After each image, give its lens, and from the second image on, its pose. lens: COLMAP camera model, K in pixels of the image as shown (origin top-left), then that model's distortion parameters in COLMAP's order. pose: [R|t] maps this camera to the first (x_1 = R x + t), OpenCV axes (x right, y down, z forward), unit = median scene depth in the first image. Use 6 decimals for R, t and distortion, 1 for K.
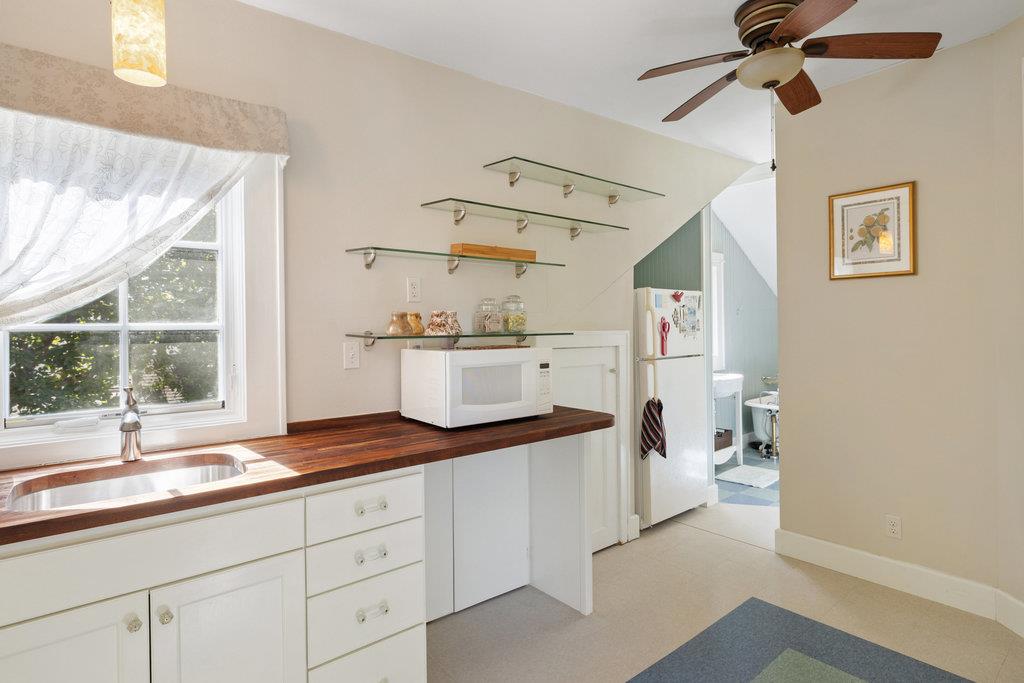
lens RADIAL K [[538.6, 0, 477.7], [0, 538.6, 326.2], [0, 0, 1]] dist [0.002421, 0.000641]
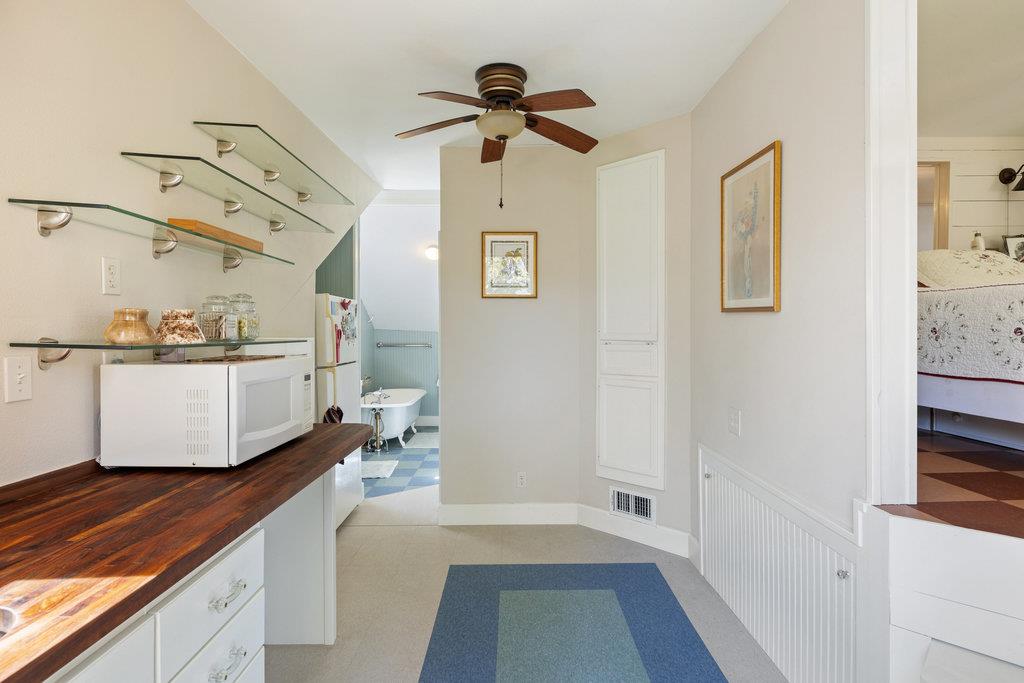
lens RADIAL K [[538.6, 0, 509.2], [0, 538.6, 335.9], [0, 0, 1]] dist [0.002421, 0.000641]
pose [[0.606487, 0.003568, 0.795085, -0.352086], [-0.006300, 0.999980, 0.000317, 0.003480], [-0.795068, -0.005202, 0.606497, 0.197456]]
